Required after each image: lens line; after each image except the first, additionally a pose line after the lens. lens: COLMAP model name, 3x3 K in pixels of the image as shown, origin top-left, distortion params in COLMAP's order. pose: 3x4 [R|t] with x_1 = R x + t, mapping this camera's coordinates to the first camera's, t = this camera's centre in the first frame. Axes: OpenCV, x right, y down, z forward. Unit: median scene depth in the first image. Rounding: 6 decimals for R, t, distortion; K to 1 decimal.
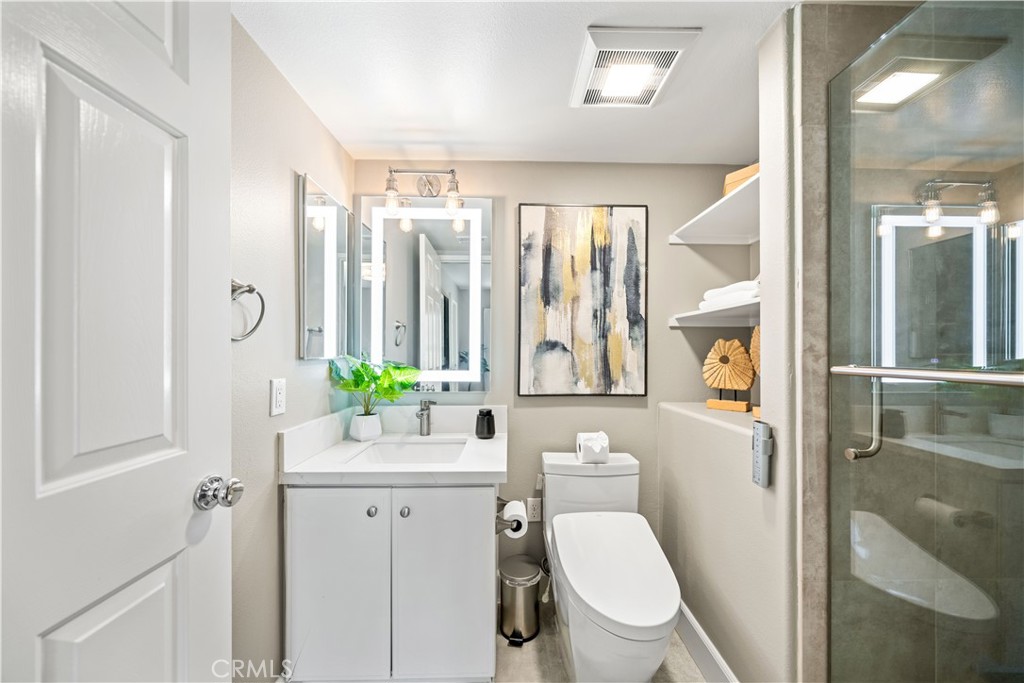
lens RADIAL K [[350.7, 0, 513.9], [0, 350.7, 340.4], [0, 0, 1]] dist [-0.005452, -0.000332]
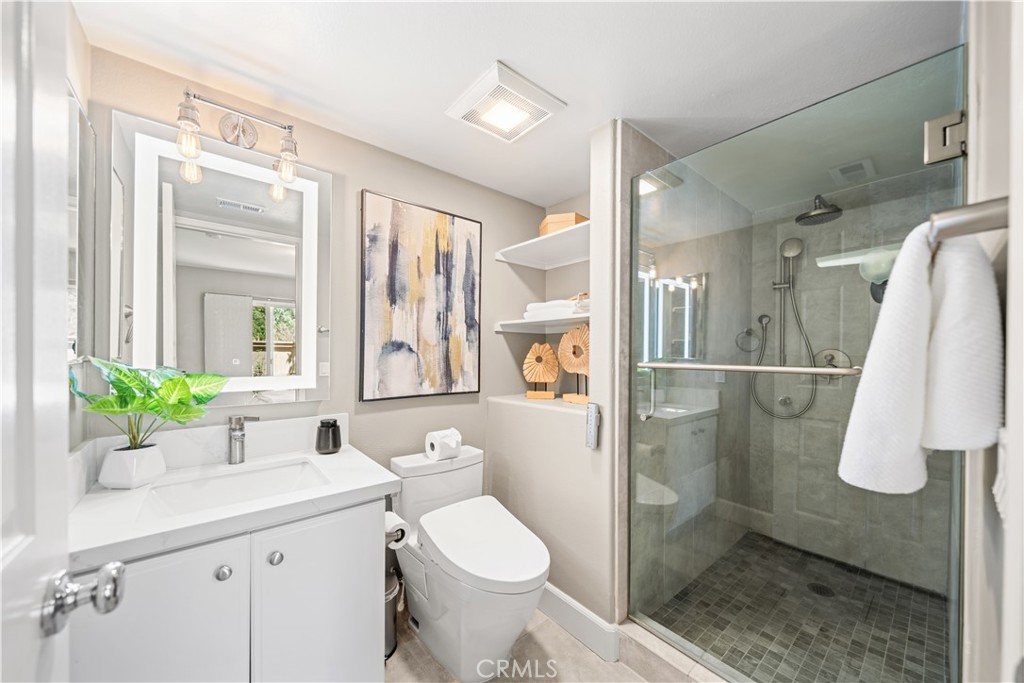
lens RADIAL K [[350.7, 0, 518.3], [0, 350.7, 343.9], [0, 0, 1]] dist [-0.005452, -0.000332]
pose [[0.792184, 0.017715, 0.610025, -0.238043], [-0.022651, 0.999743, 0.000383, 0.000248], [-0.609862, -0.014121, 0.792382, 0.039827]]
